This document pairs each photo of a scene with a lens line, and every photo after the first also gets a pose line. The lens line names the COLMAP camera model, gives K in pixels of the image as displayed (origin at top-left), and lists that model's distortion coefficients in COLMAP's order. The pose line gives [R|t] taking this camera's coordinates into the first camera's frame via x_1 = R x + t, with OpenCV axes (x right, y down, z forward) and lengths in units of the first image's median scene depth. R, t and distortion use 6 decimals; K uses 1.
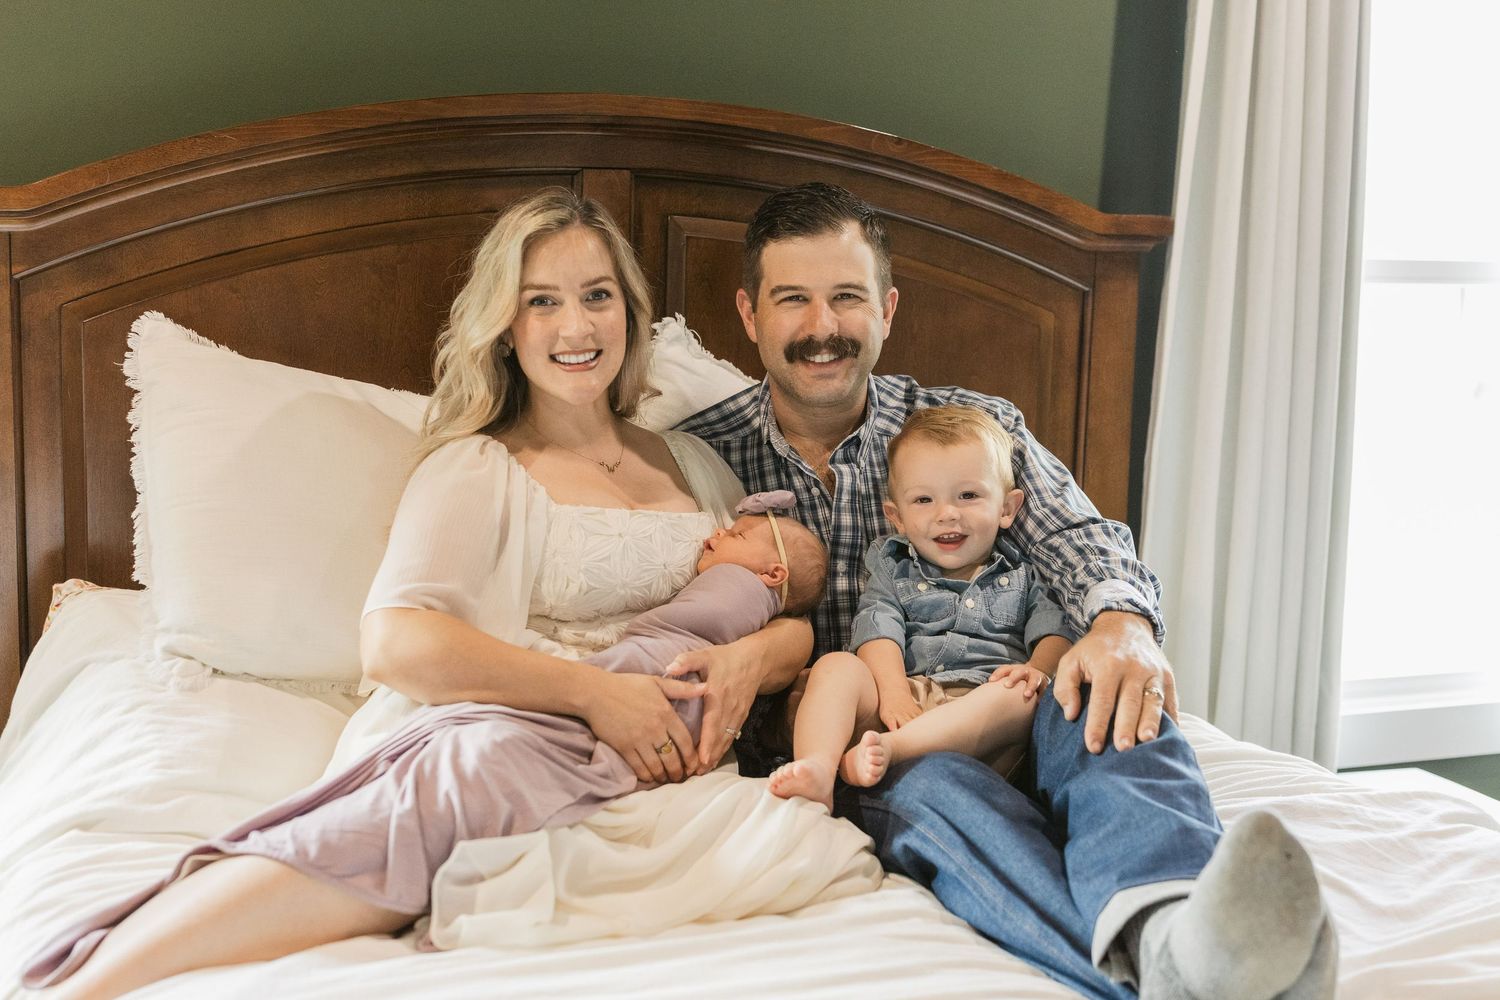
lens RADIAL K [[1989.3, 0, 750.0], [0, 1989.3, 500.0], [0, 0, 1]] dist [-0.030068, -0.001685]
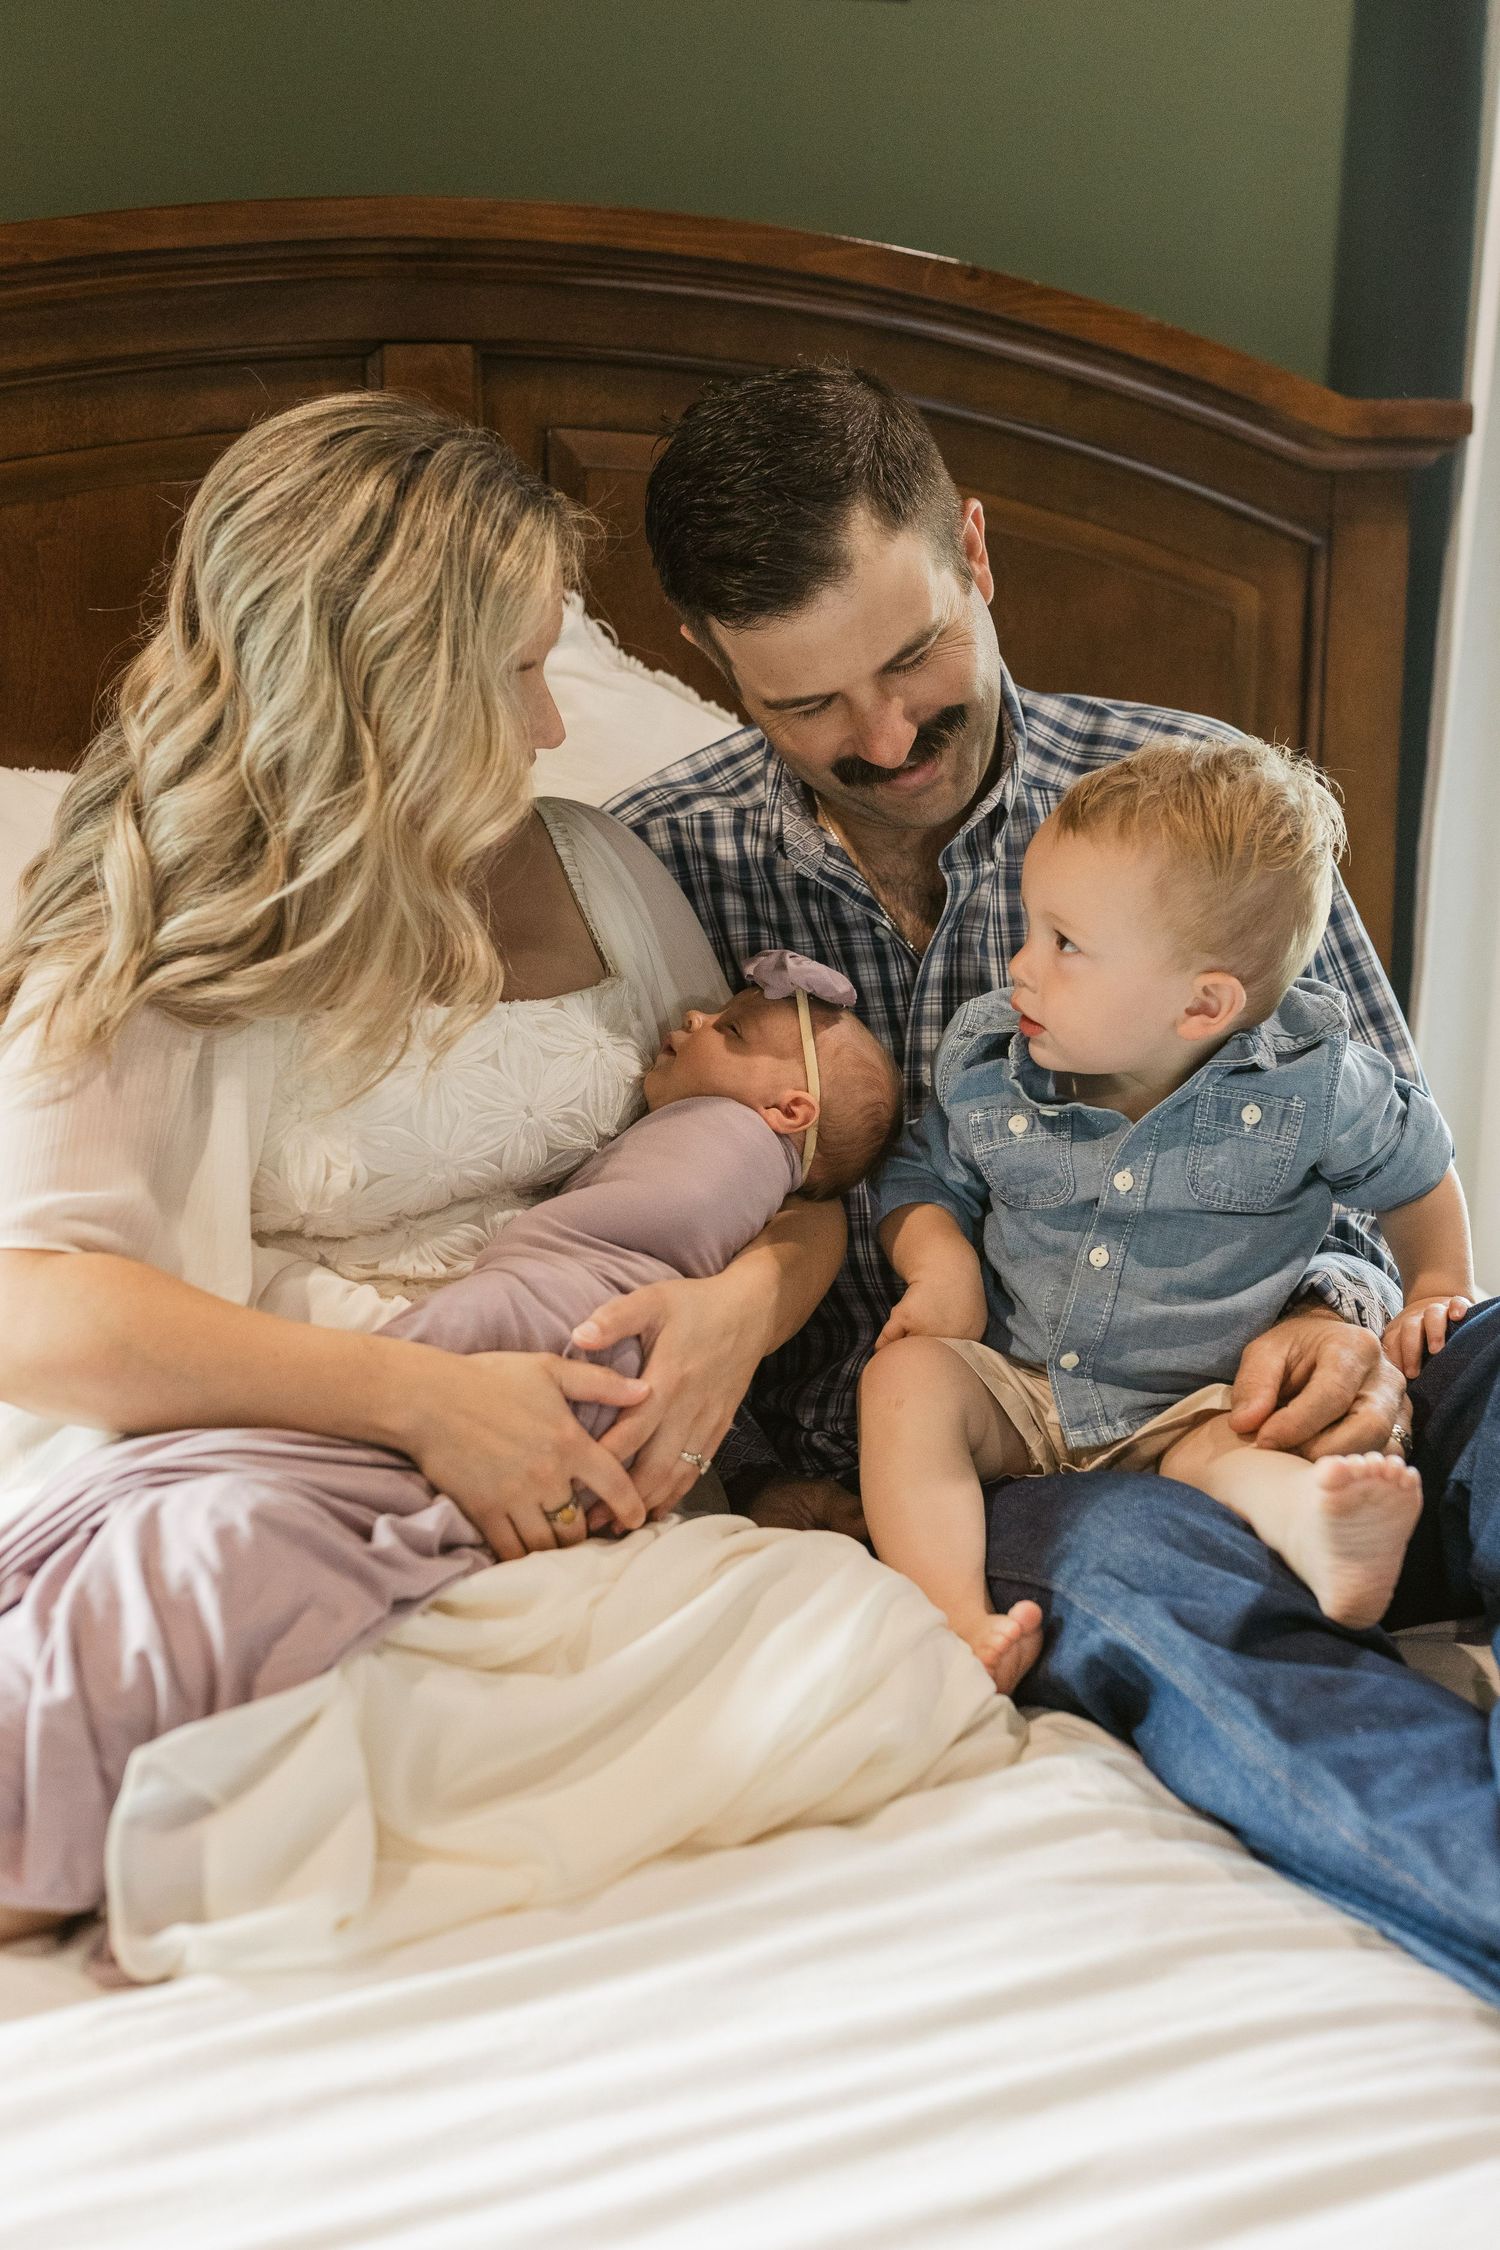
lens RADIAL K [[2984.0, 0, 750.0], [0, 2984.0, 1125.0], [0, 0, 1]] dist [-0.030068, -0.001685]
pose [[0.998938, -0.044934, 0.010161, -0.004188], [0.044155, 0.996770, 0.067082, -0.008720], [-0.013143, -0.066562, 0.997696, 0.201659]]
